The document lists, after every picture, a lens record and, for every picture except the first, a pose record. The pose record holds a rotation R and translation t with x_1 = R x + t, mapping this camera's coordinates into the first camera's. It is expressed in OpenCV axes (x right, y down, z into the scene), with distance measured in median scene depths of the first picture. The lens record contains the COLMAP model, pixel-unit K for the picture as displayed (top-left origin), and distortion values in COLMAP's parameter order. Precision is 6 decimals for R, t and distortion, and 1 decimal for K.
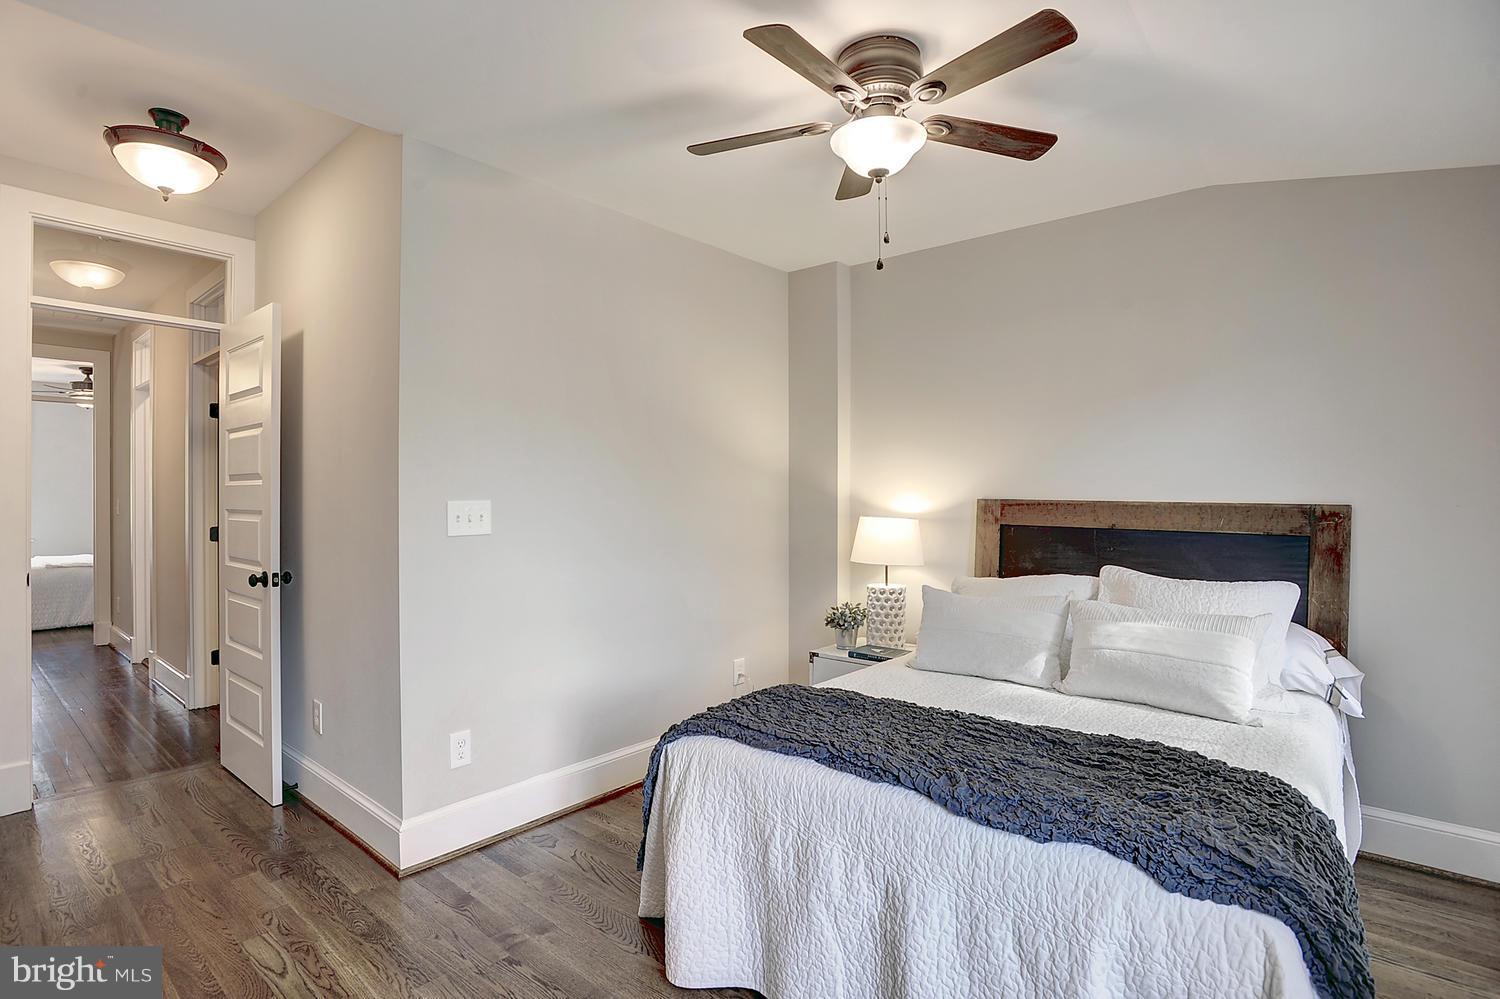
lens RADIAL K [[725.8, 0, 750.0], [0, 725.8, 499.5], [0, 0, 1]] dist [-0.071349, 0.026223]
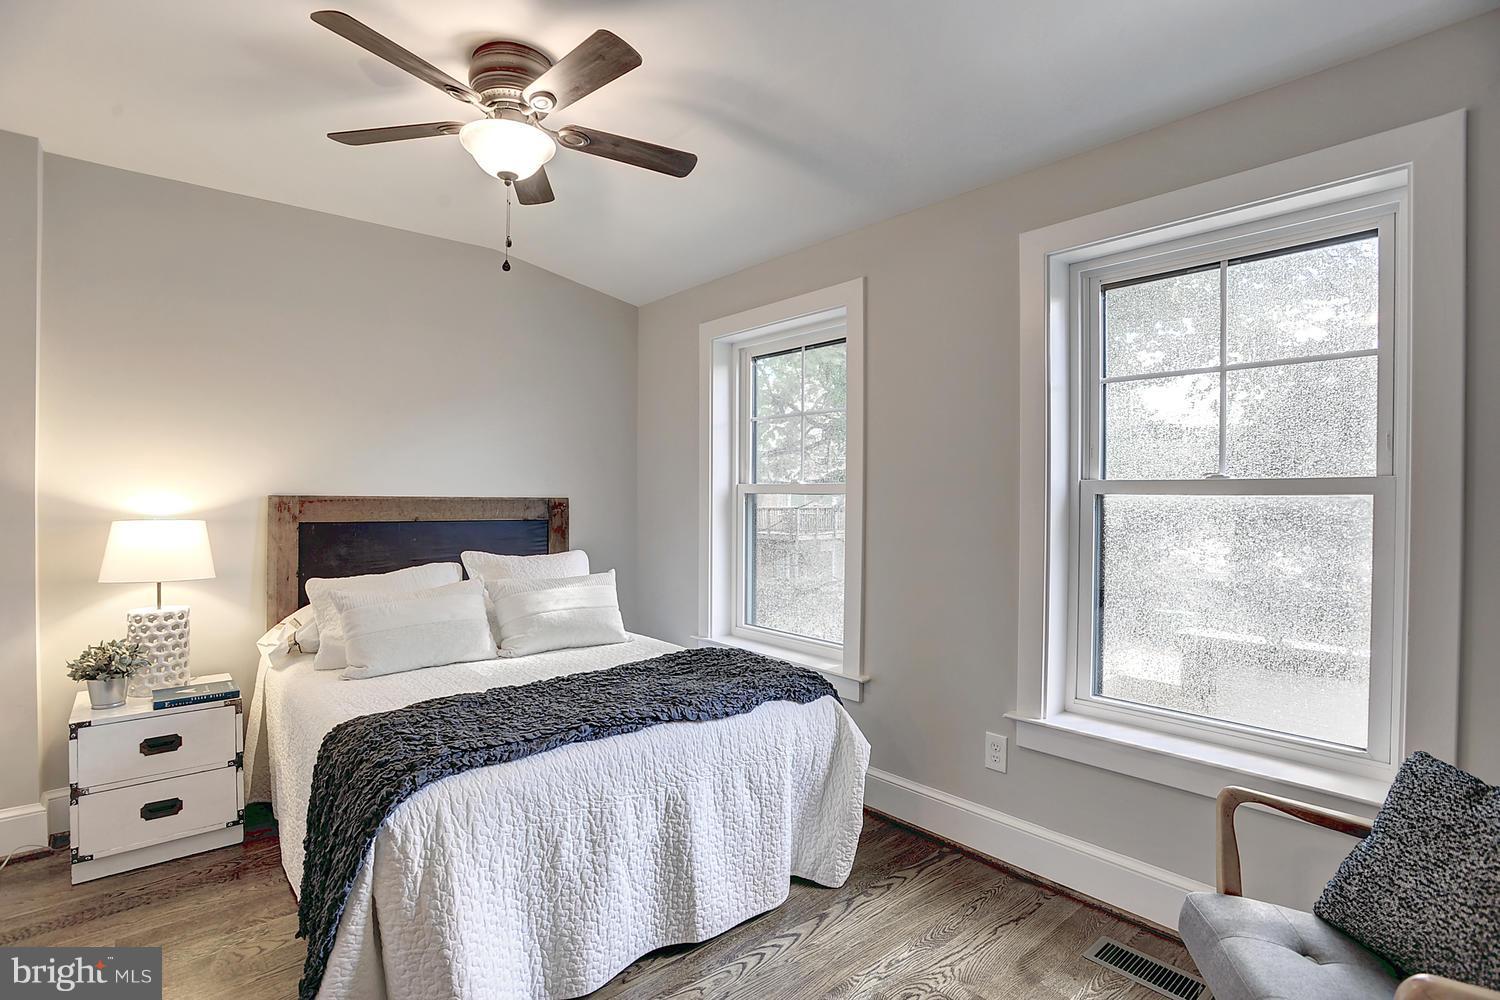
lens RADIAL K [[729.8, 0, 695.6], [0, 729.8, 508.1], [0, 0, 1]] dist [-0.067088, 0.000766]
pose [[0.180816, -0.020125, 0.983311, -0.628755], [0.005136, 0.999796, 0.019518, 0.000298], [-0.983504, 0.001521, 0.180882, 0.437539]]
